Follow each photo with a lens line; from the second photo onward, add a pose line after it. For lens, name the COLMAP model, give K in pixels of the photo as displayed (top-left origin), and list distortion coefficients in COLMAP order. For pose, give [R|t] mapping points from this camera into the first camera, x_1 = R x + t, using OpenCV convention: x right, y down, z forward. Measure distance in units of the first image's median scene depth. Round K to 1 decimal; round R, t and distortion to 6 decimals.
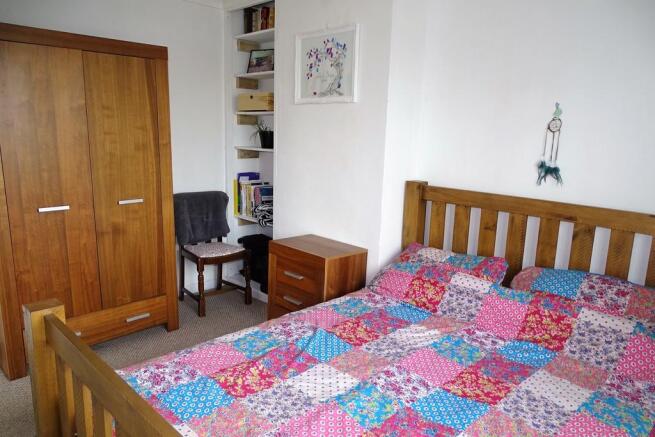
lens RADIAL K [[473.1, 0, 327.8], [0, 473.1, 220.0], [0, 0, 1]] dist [-0.005982, 0.003280]
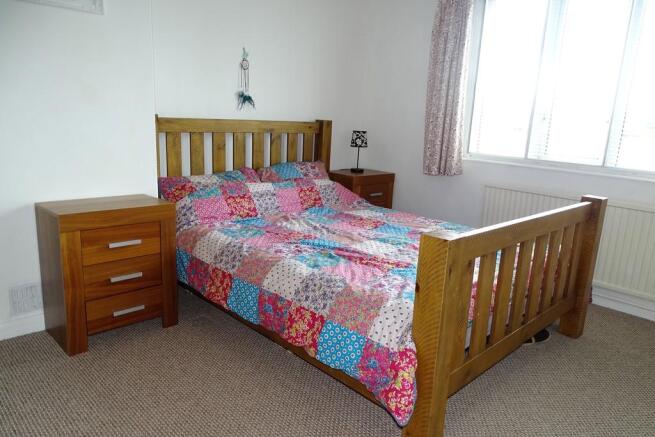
lens RADIAL K [[473.1, 0, 328.2], [0, 473.1, 219.4], [0, 0, 1]] dist [-0.005982, 0.003280]
pose [[0.015681, -0.251884, 0.967630, -0.941327], [0.149728, 0.957429, 0.246802, -0.071184], [-0.988603, 0.141011, 0.052727, 0.740843]]
